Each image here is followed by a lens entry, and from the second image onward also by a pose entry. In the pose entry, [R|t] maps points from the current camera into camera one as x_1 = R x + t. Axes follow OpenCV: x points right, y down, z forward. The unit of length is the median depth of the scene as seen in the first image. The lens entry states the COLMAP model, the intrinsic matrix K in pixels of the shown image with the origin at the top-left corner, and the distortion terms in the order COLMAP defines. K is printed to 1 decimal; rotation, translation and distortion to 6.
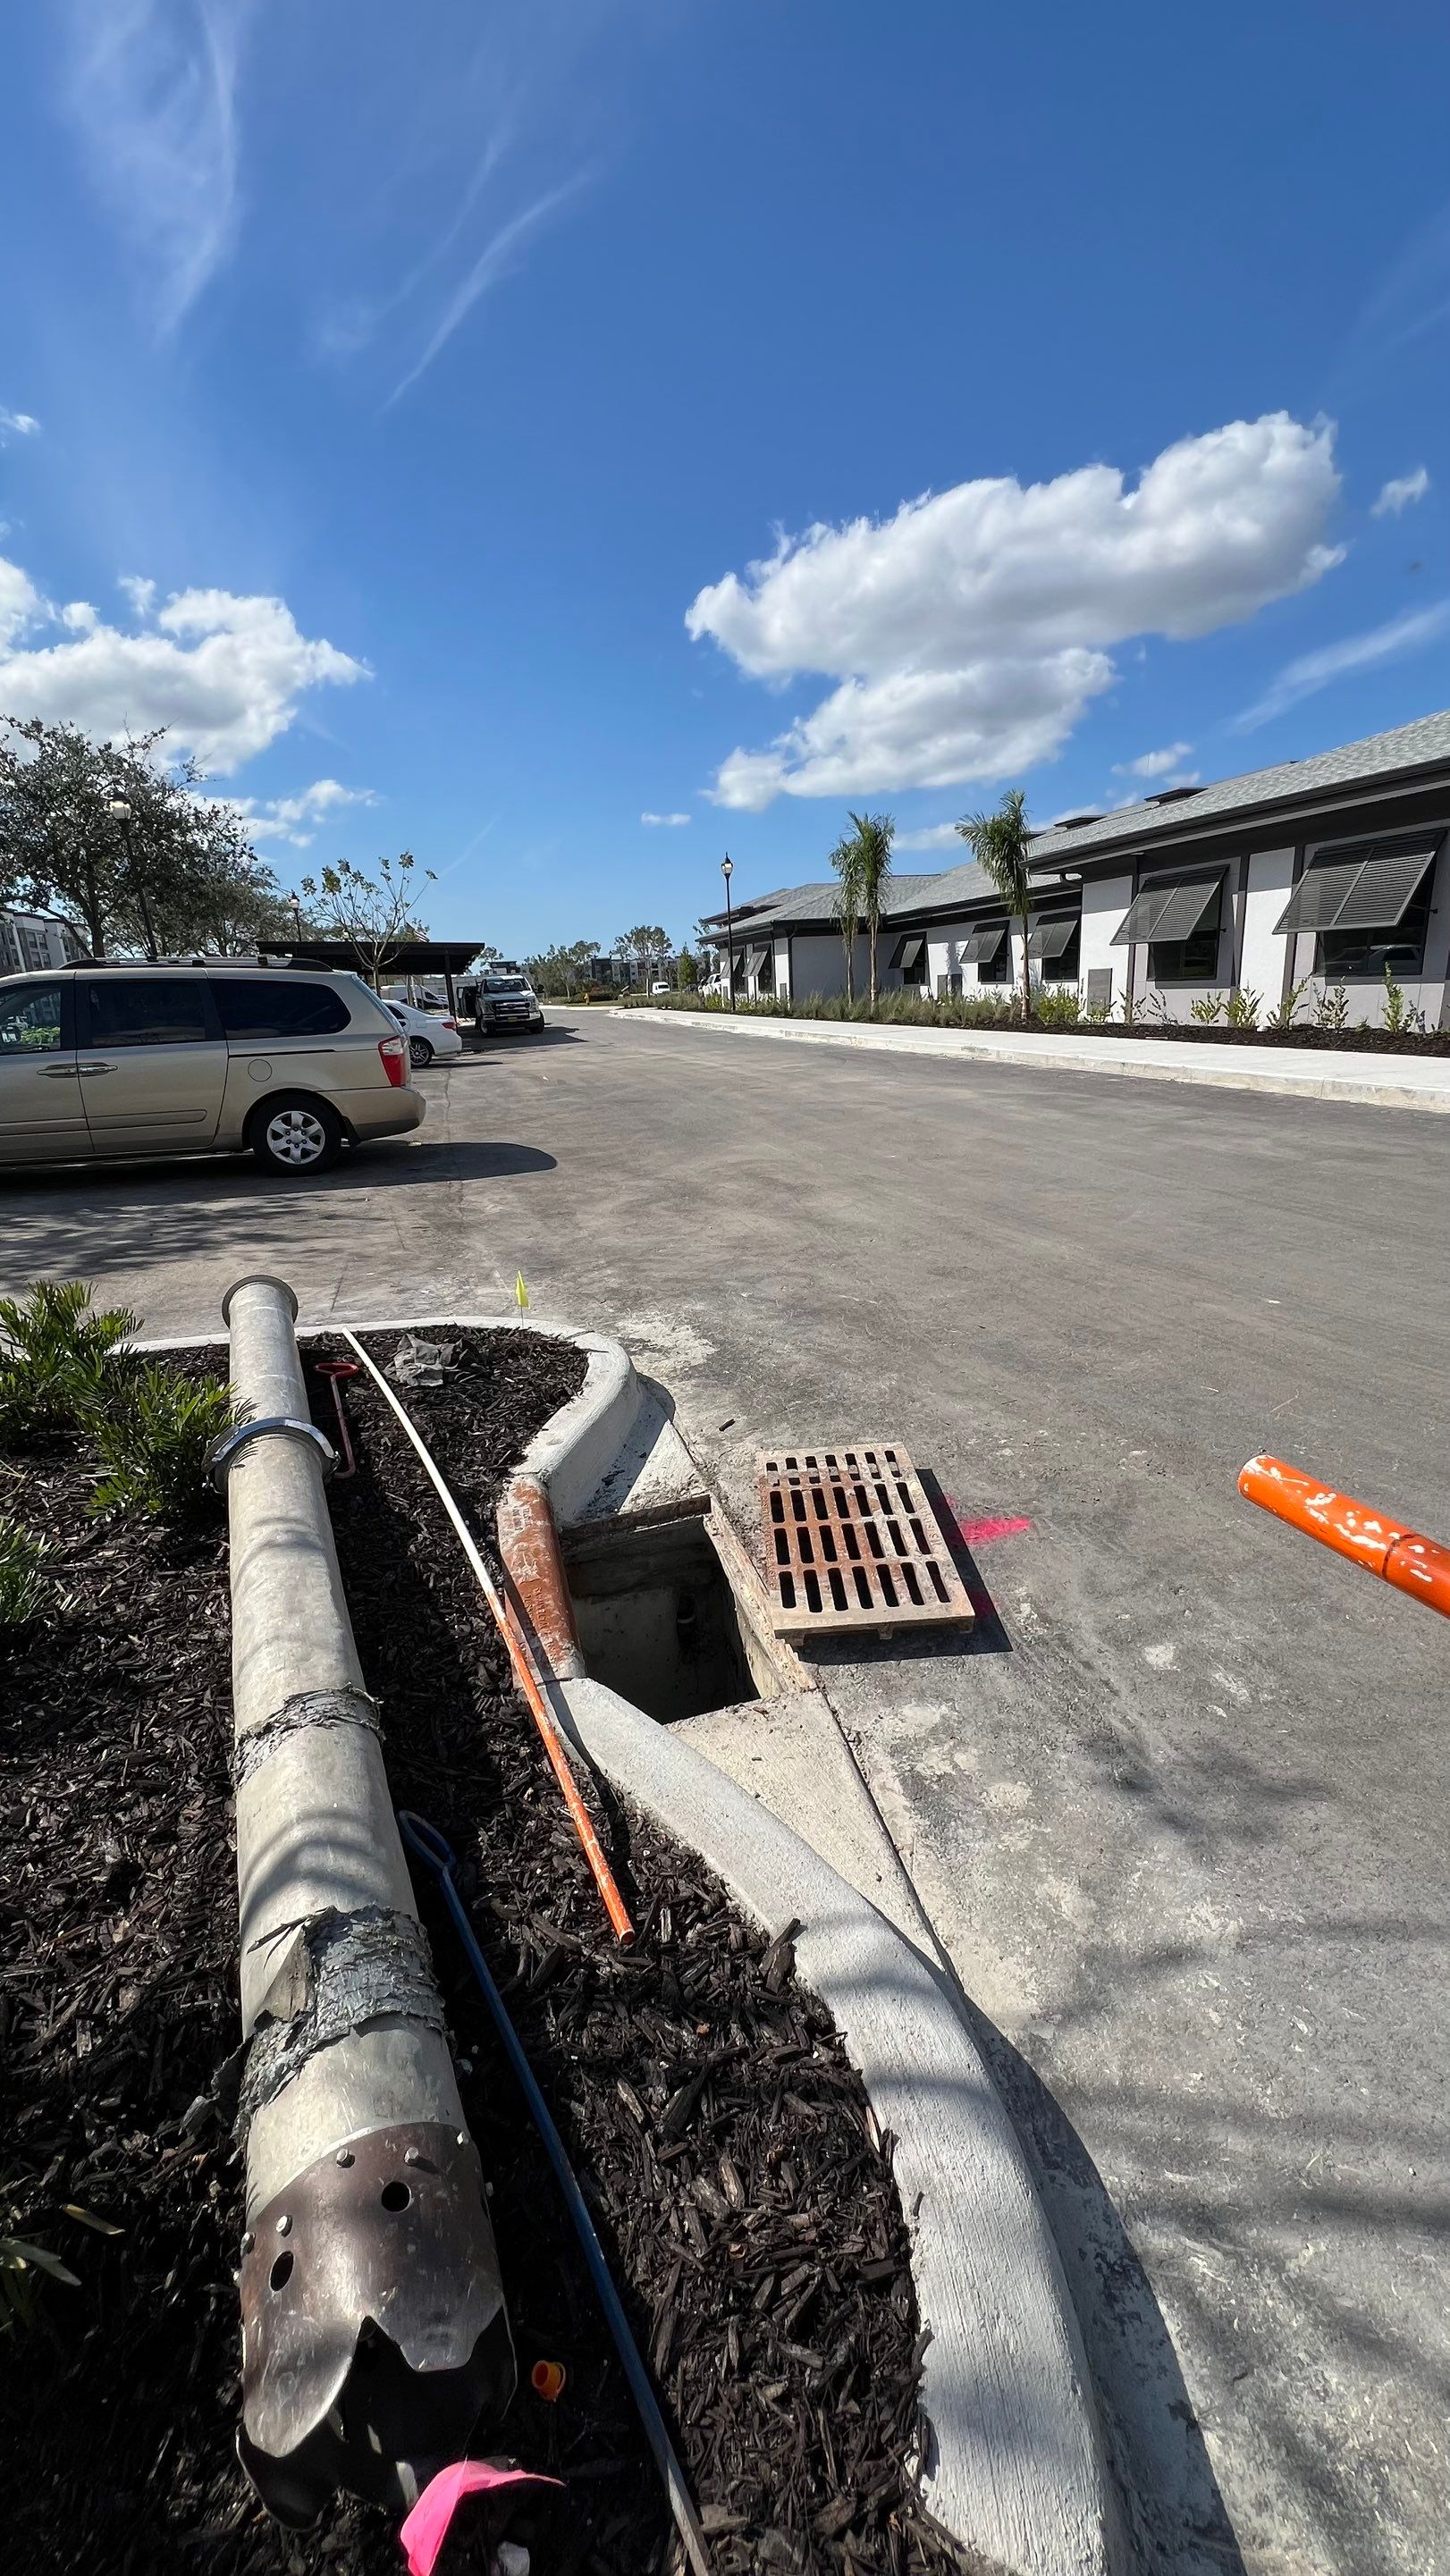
lens RADIAL K [[1036.3, 0, 726.9], [0, 1036.3, 1285.2], [0, 0, 1]] dist [-0.002581, -0.000046]
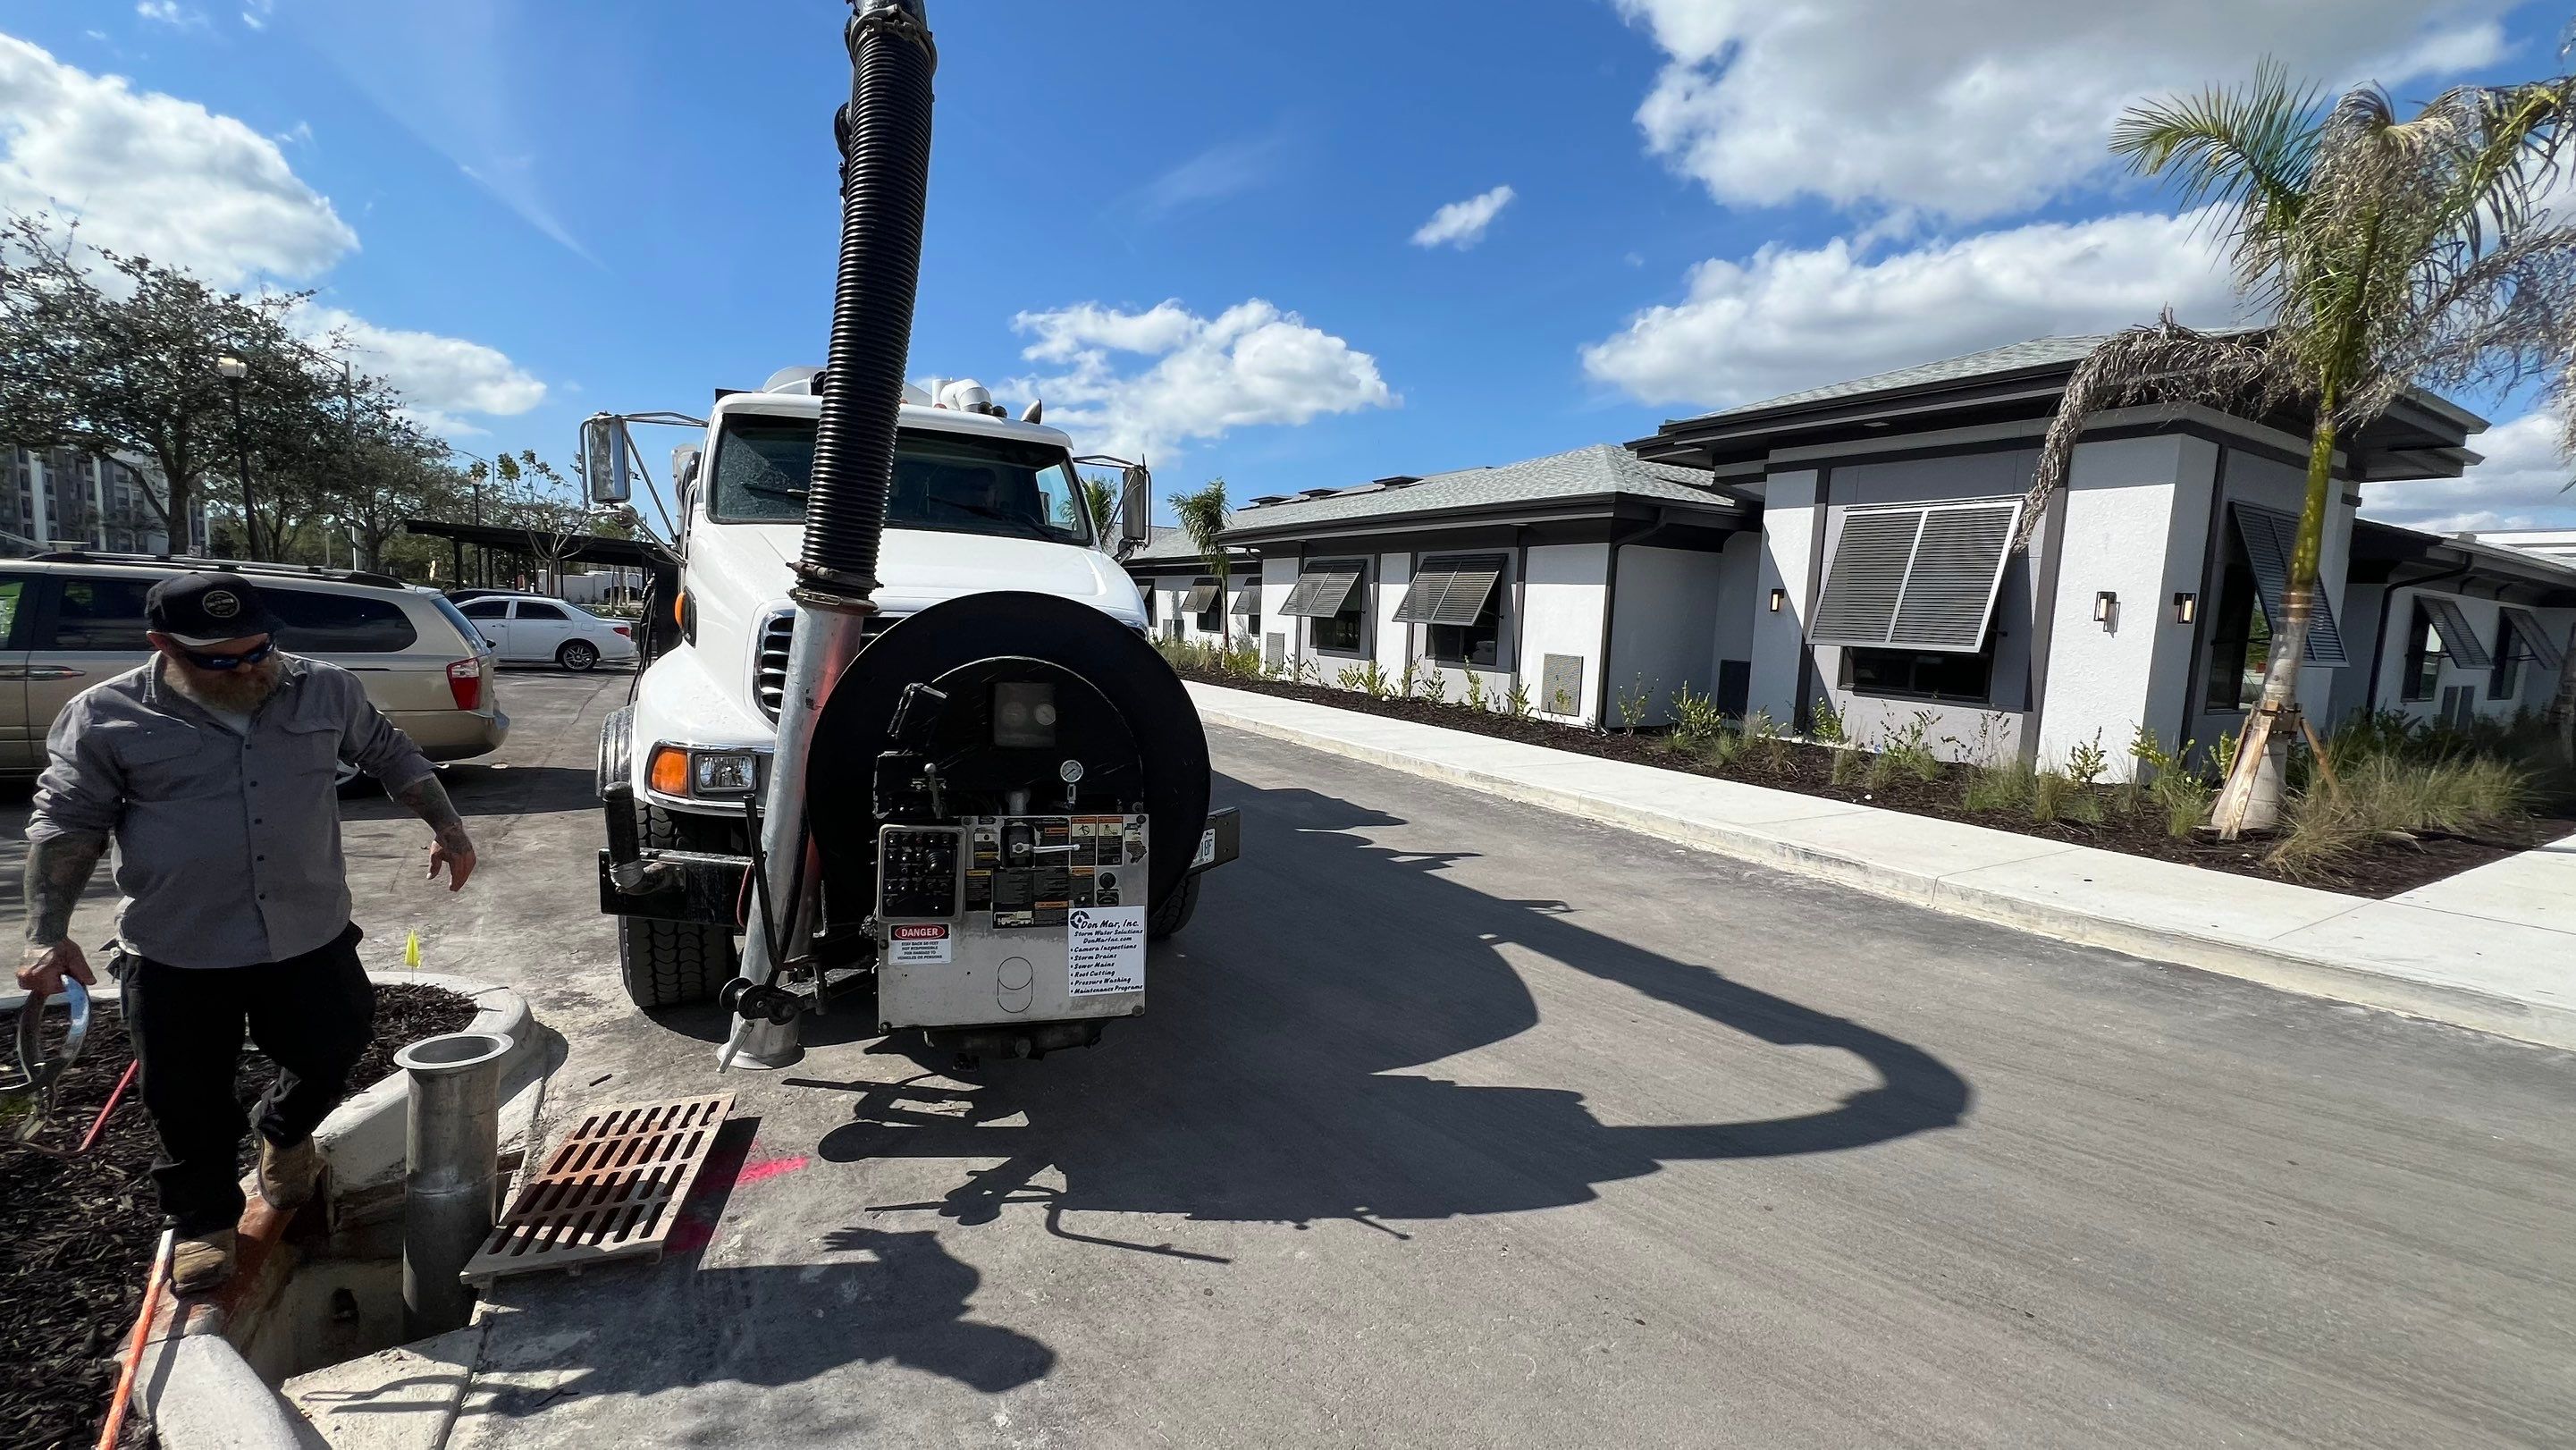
lens RADIAL K [[1036.3, 0, 1284.1], [0, 1036.3, 721.9], [0, 0, 1]] dist [-0.002581, -0.000046]
pose [[0.960242, 0.060329, 0.272573, 0.103308], [-0.011041, 0.983814, -0.178852, -0.013084], [-0.278951, 0.168732, 0.945365, -0.077883]]
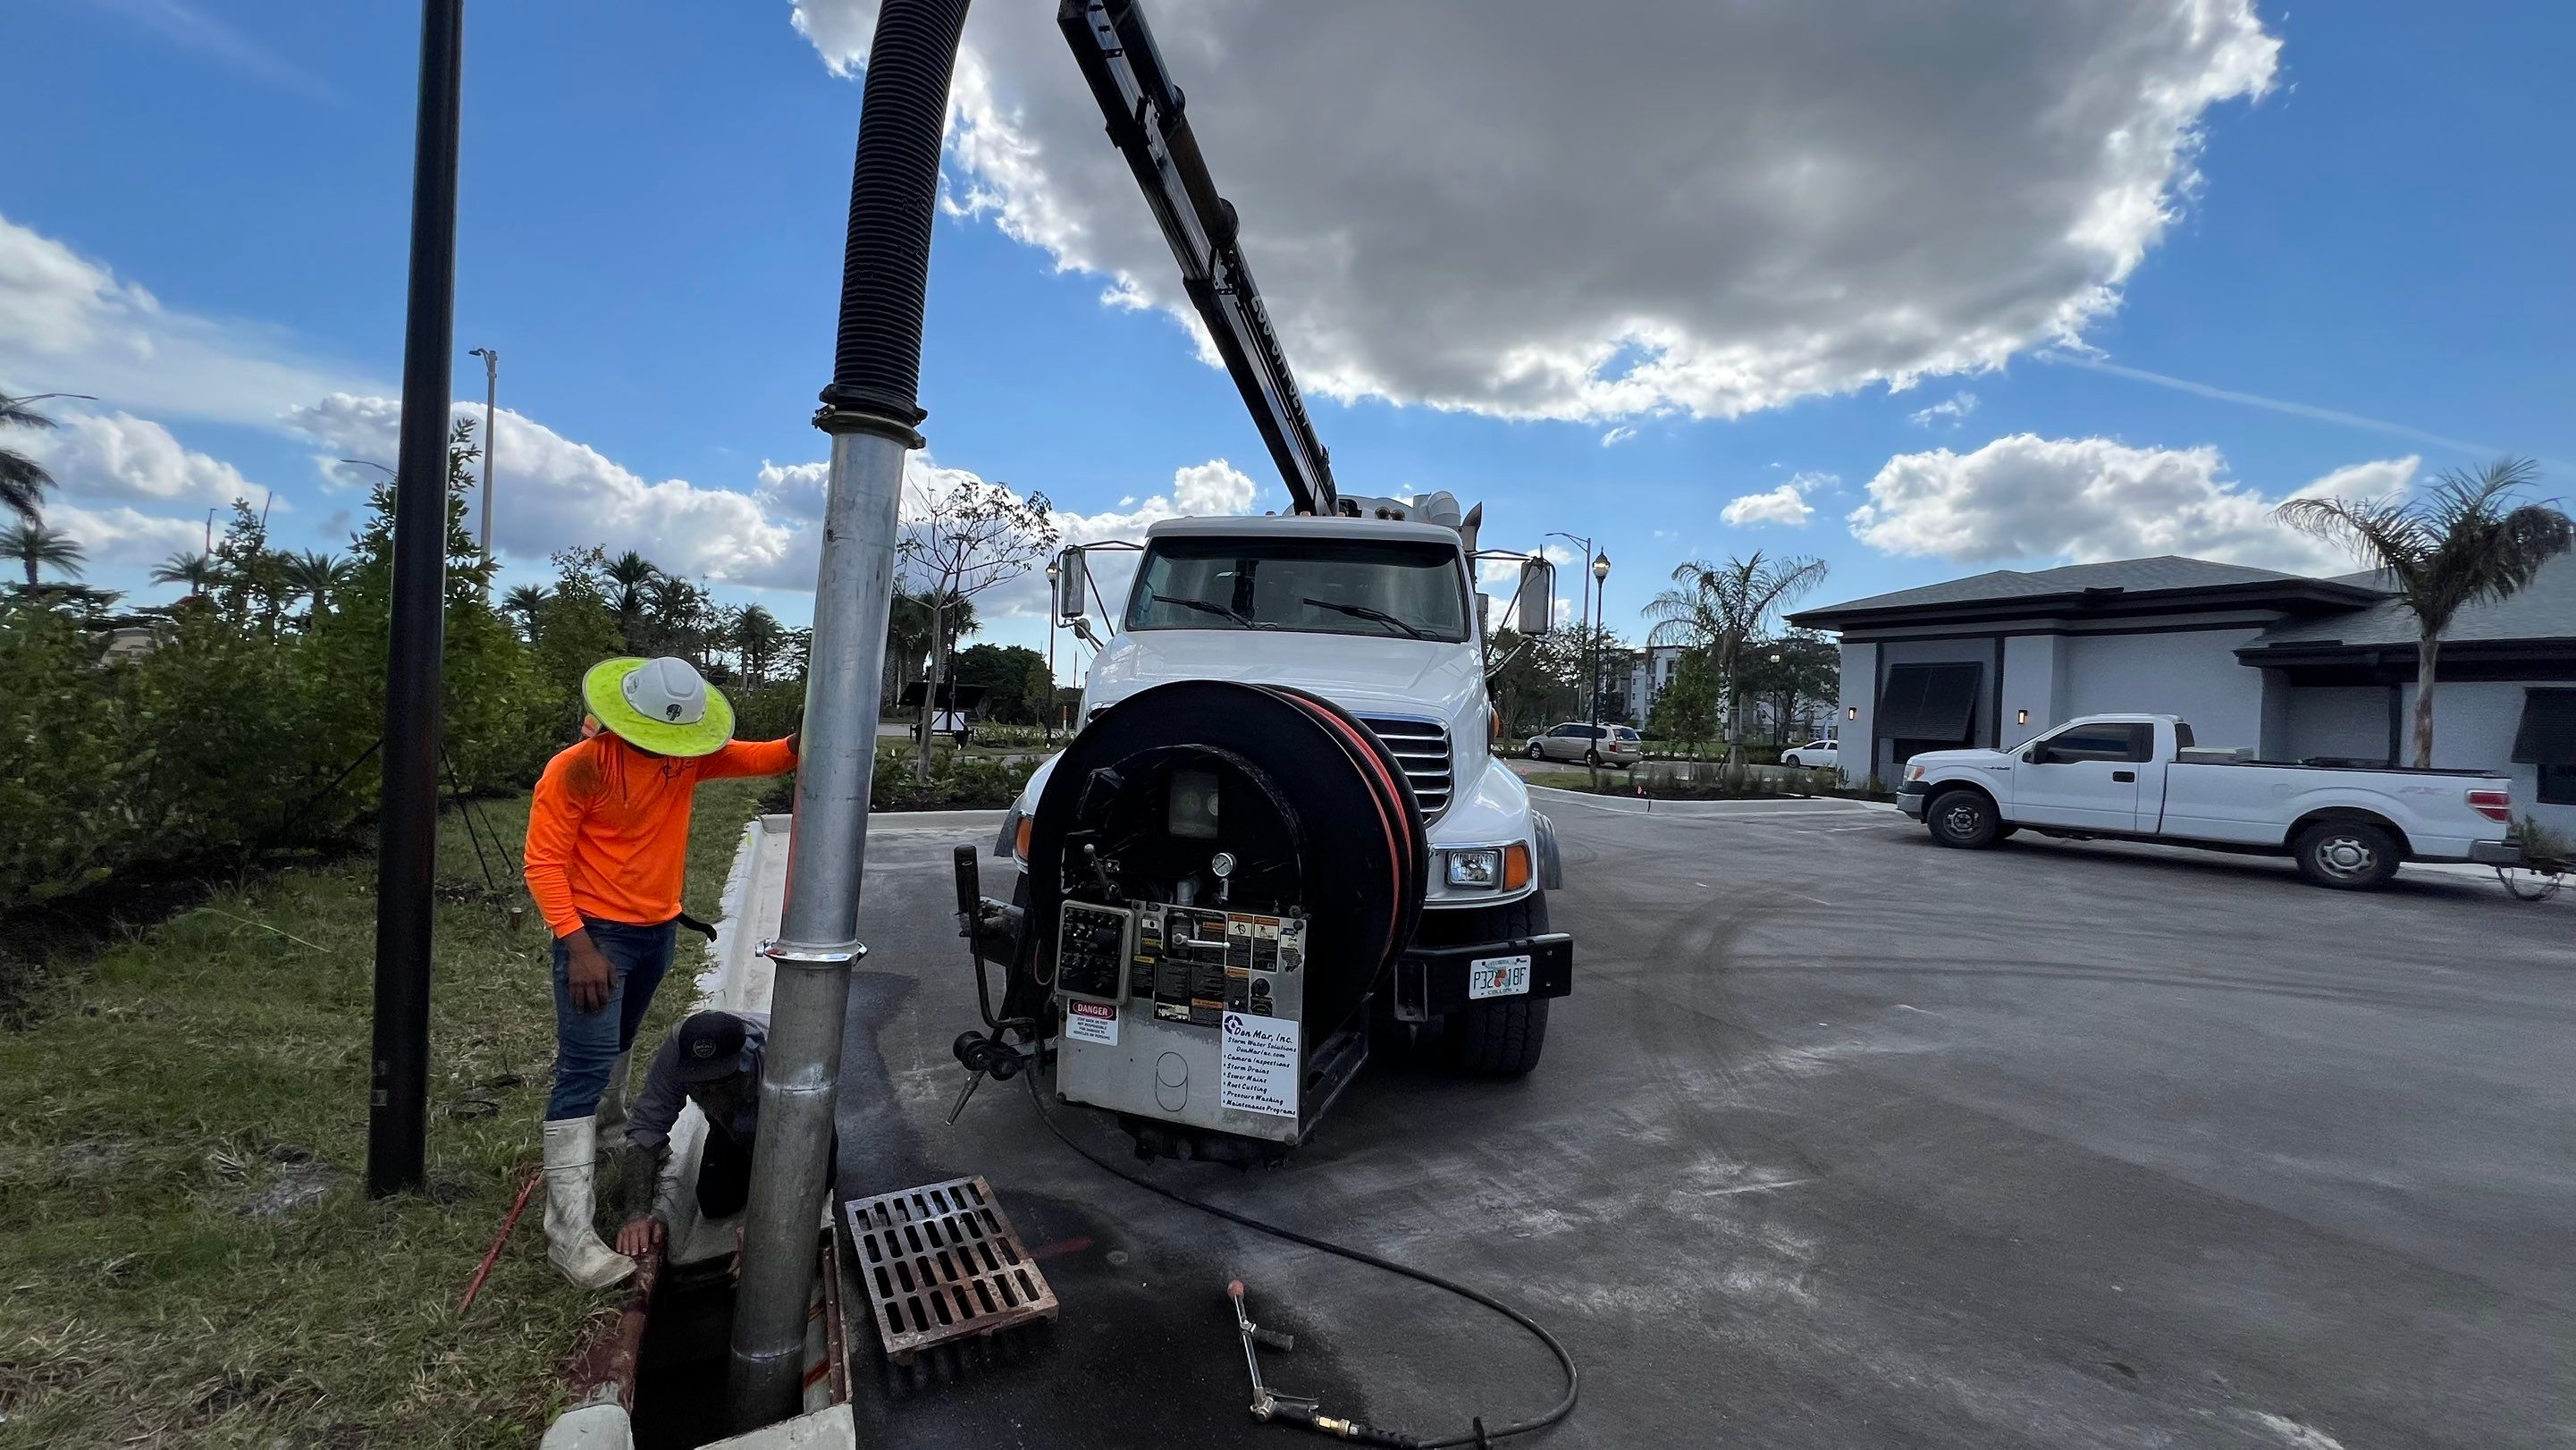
lens RADIAL K [[1036.3, 0, 1284.1], [0, 1036.3, 721.9], [0, 0, 1]] dist [-0.002581, -0.000046]
pose [[0.947708, 0.101300, -0.302635, 0.201253], [-0.174778, 0.958180, -0.226591, -0.024827], [0.267025, 0.267636, 0.925780, -0.053192]]
